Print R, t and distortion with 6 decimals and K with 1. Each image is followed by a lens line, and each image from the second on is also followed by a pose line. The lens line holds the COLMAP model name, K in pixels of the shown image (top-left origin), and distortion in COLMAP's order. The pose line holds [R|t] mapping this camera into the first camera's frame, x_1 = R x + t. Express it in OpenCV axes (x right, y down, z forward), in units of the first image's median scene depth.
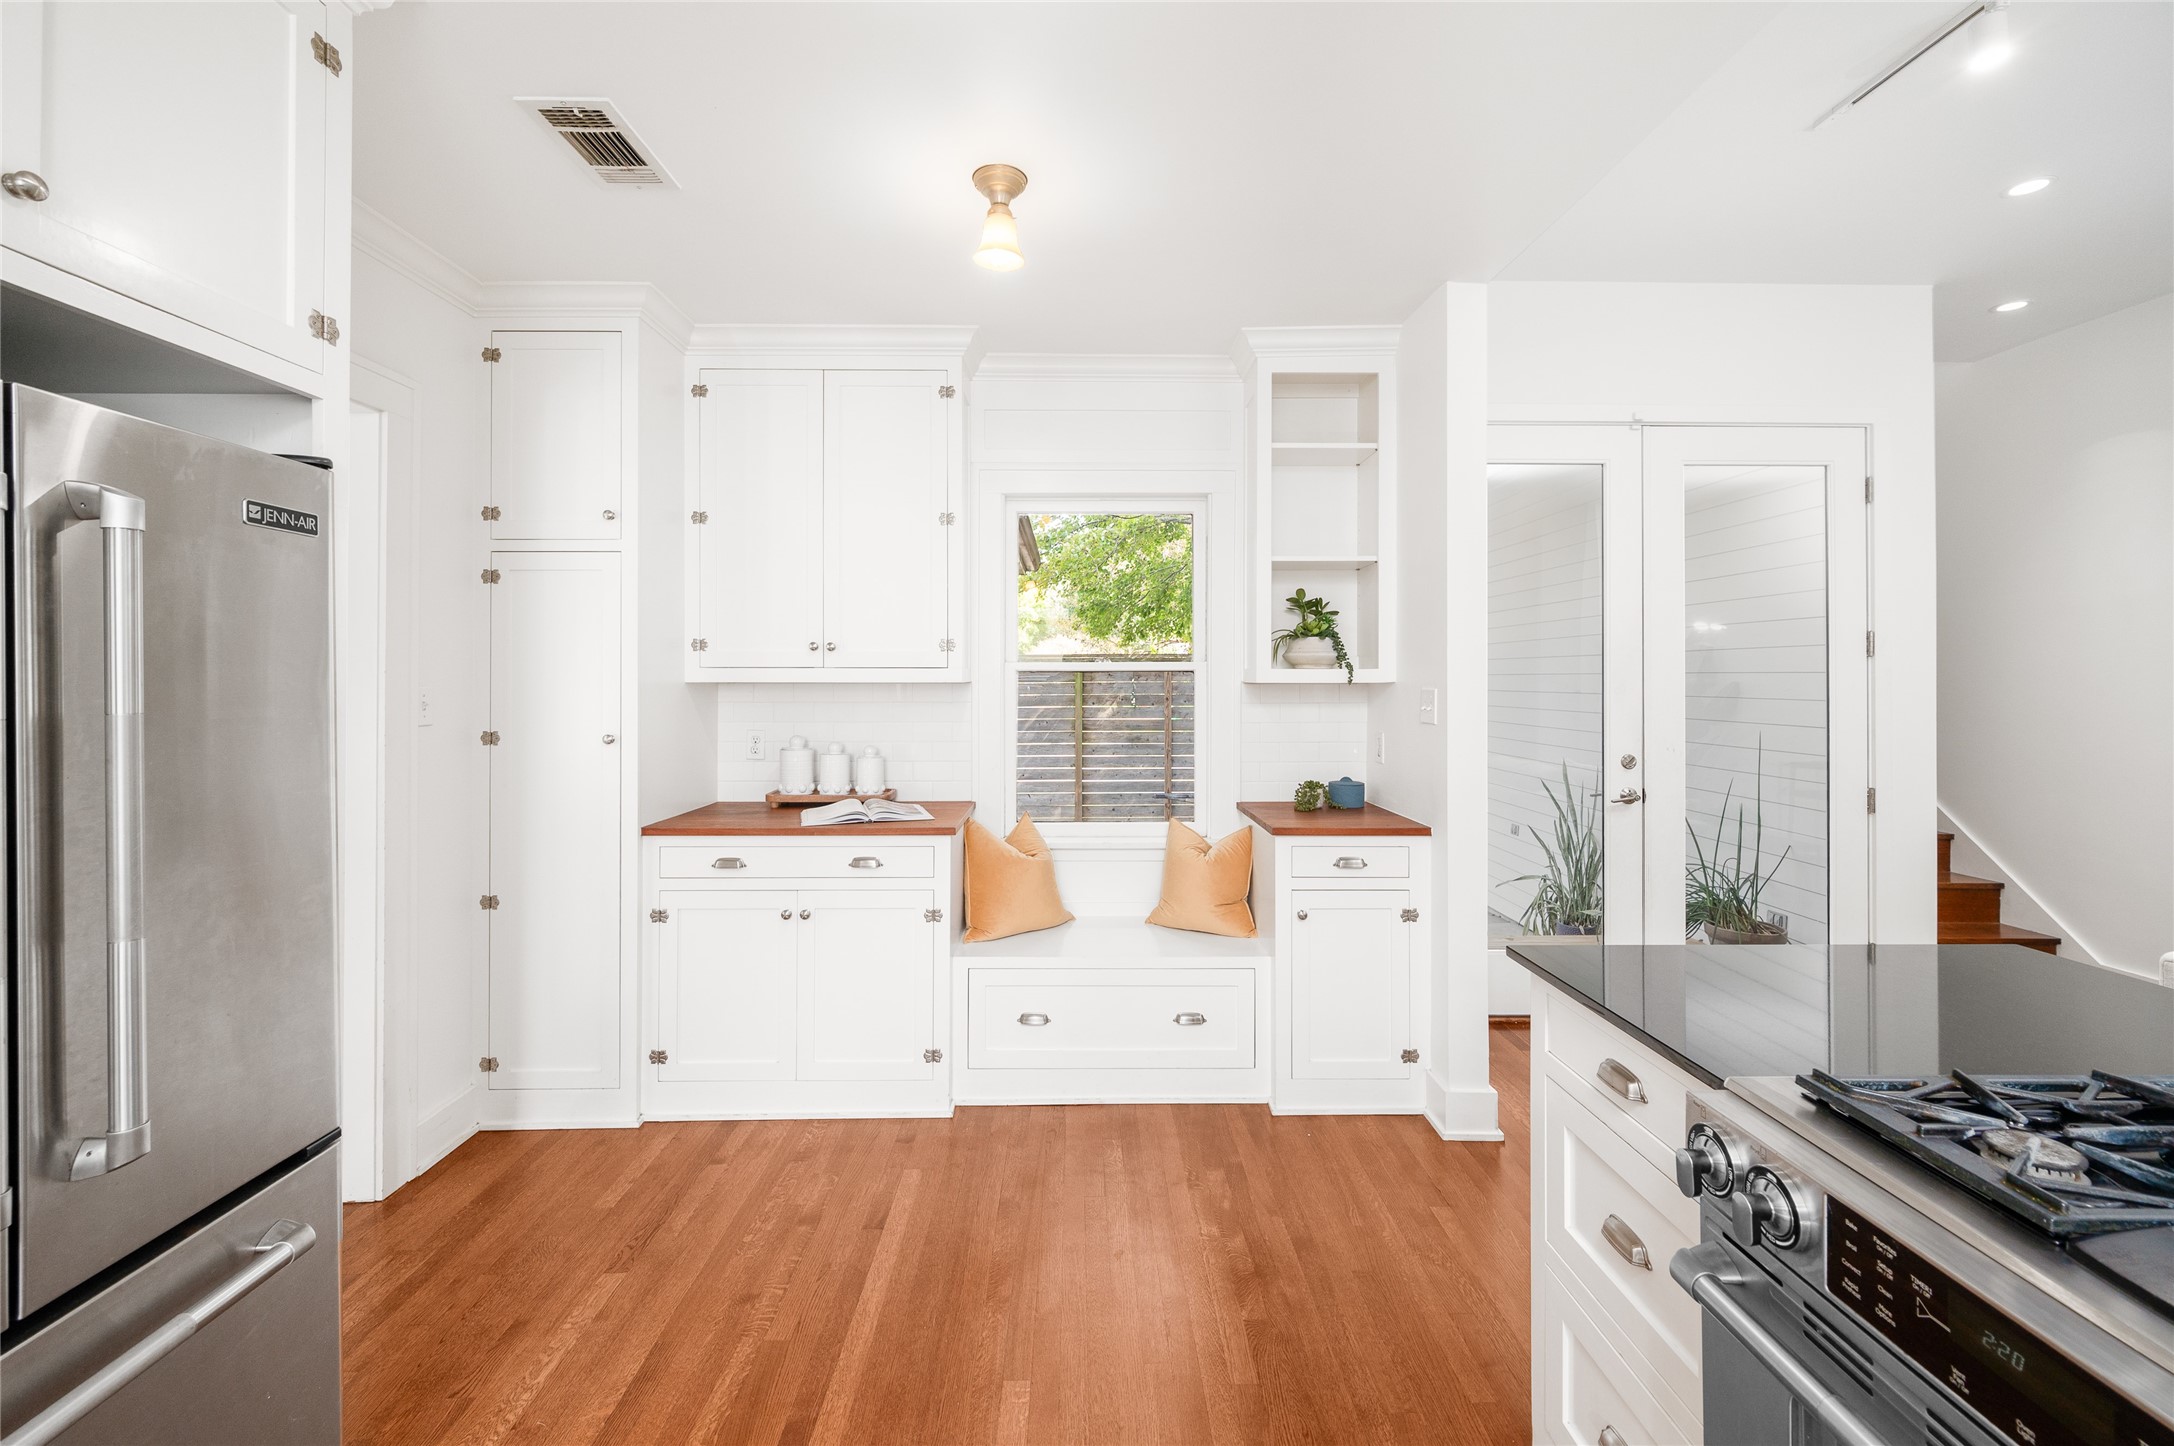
lens RADIAL K [[893.7, 0, 1088.7], [0, 893.7, 669.9], [0, 0, 1]] dist [0.001389, -0.000113]
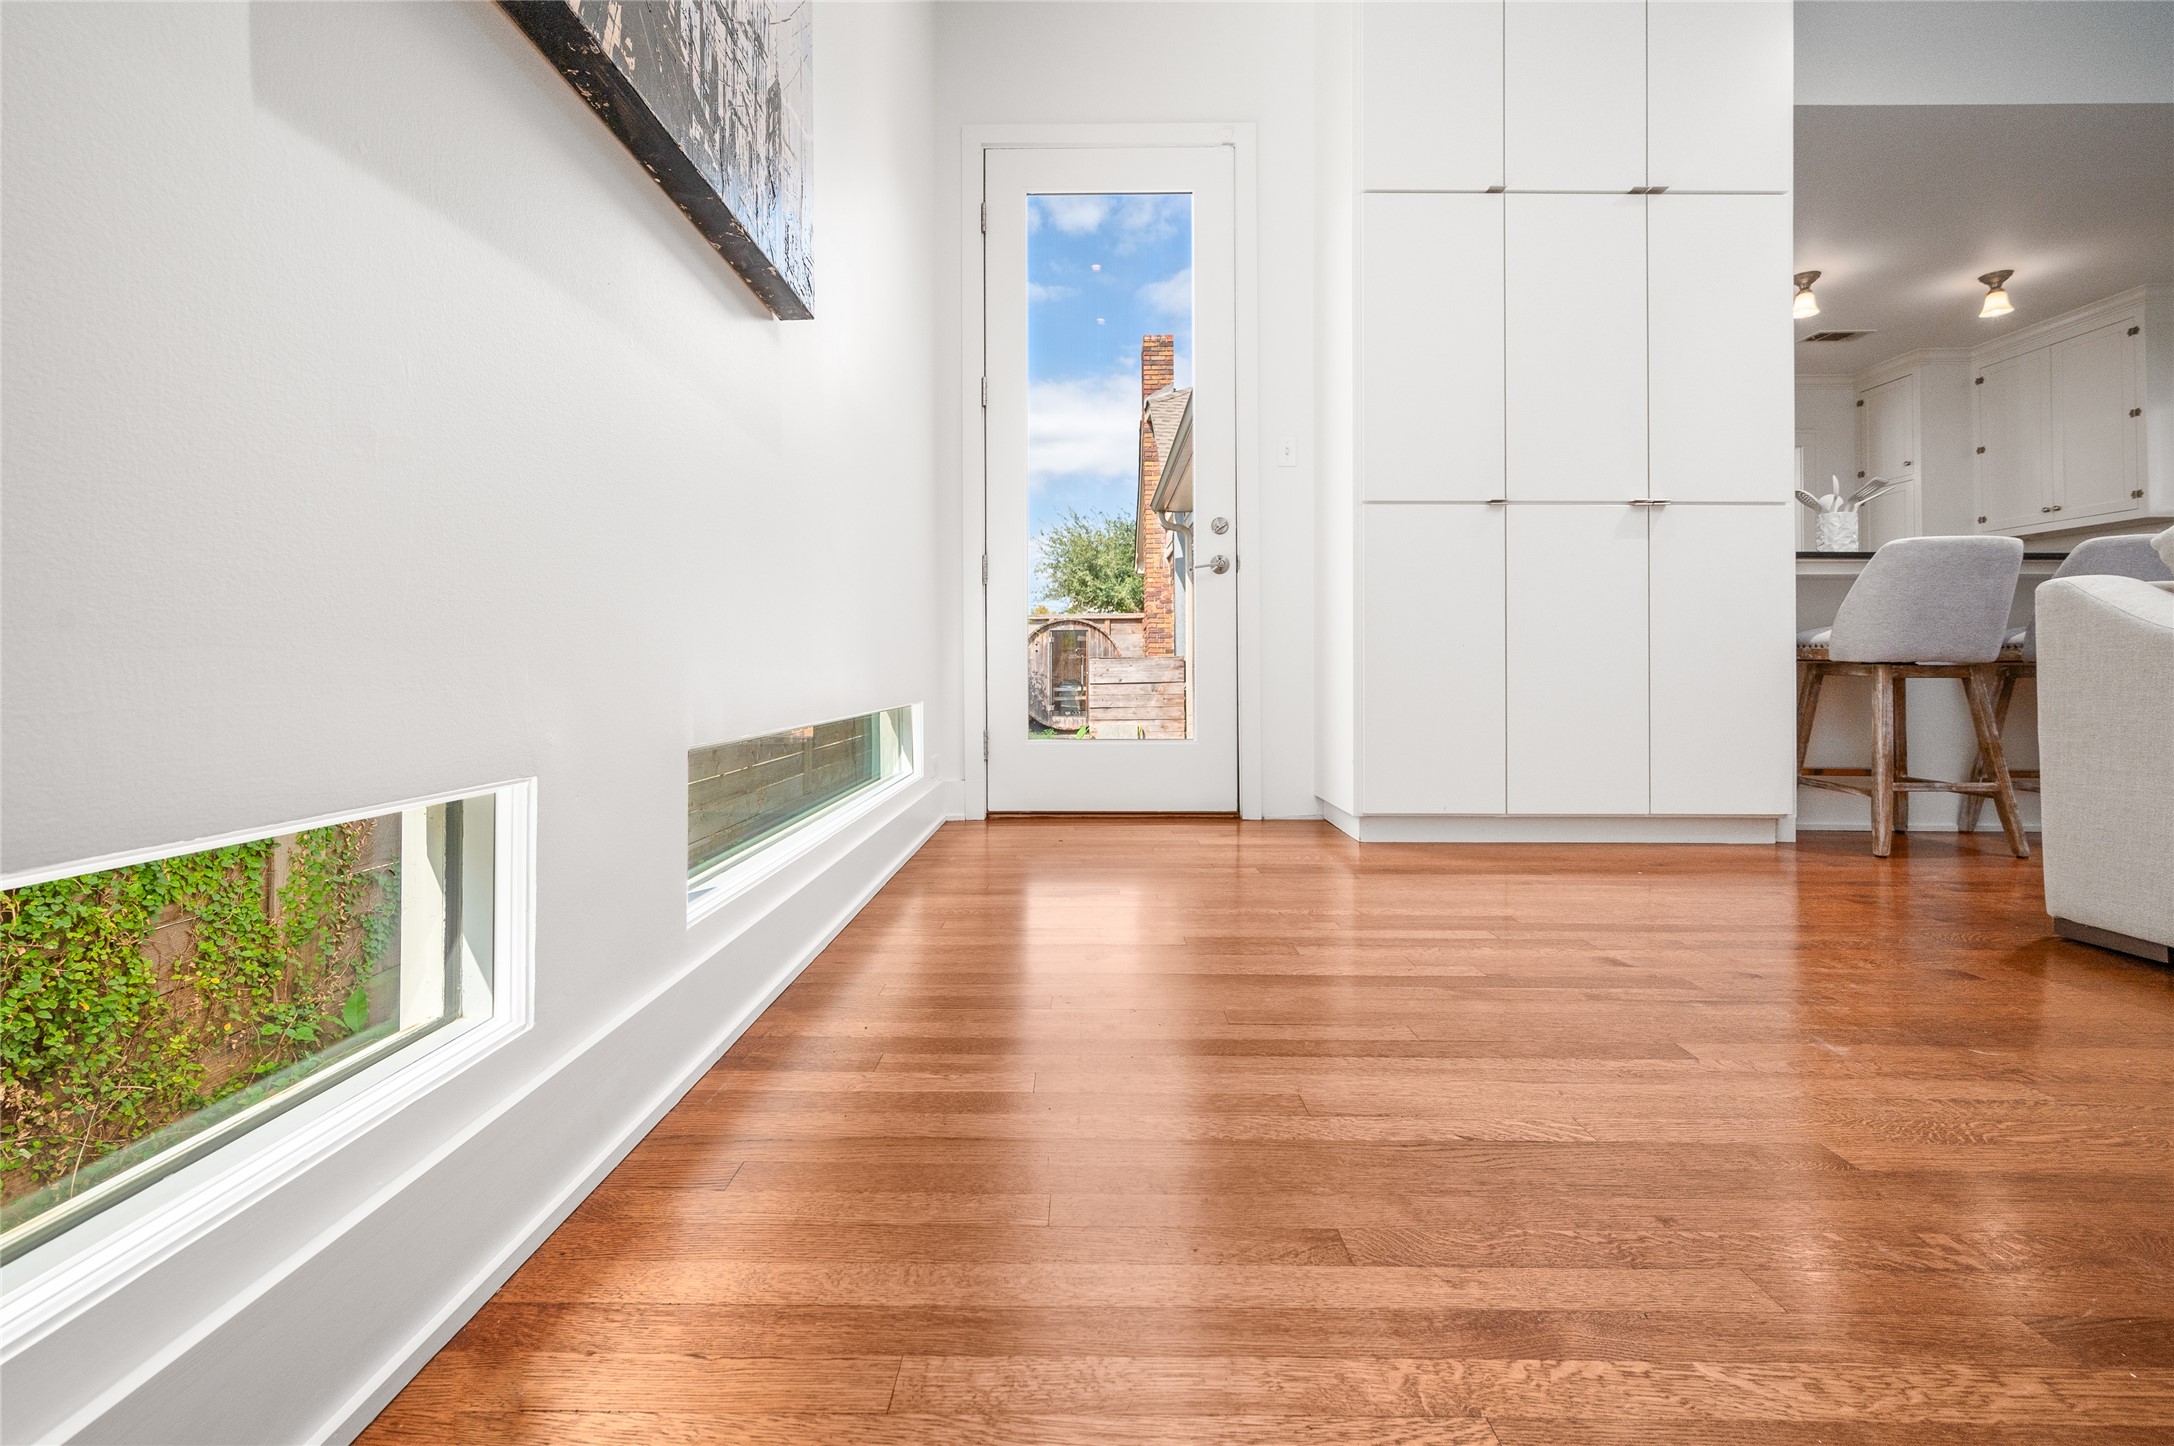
lens RADIAL K [[922.9, 0, 1079.9], [0, 922.9, 662.0], [0, 0, 1]] dist [-0.001832, 0.000450]
pose [[-0.014803, -0.010618, -0.999834, 1.465610], [0.009750, 0.999895, -0.010763, 0.263223], [0.999843, -0.009908, -0.014698, -0.813269]]
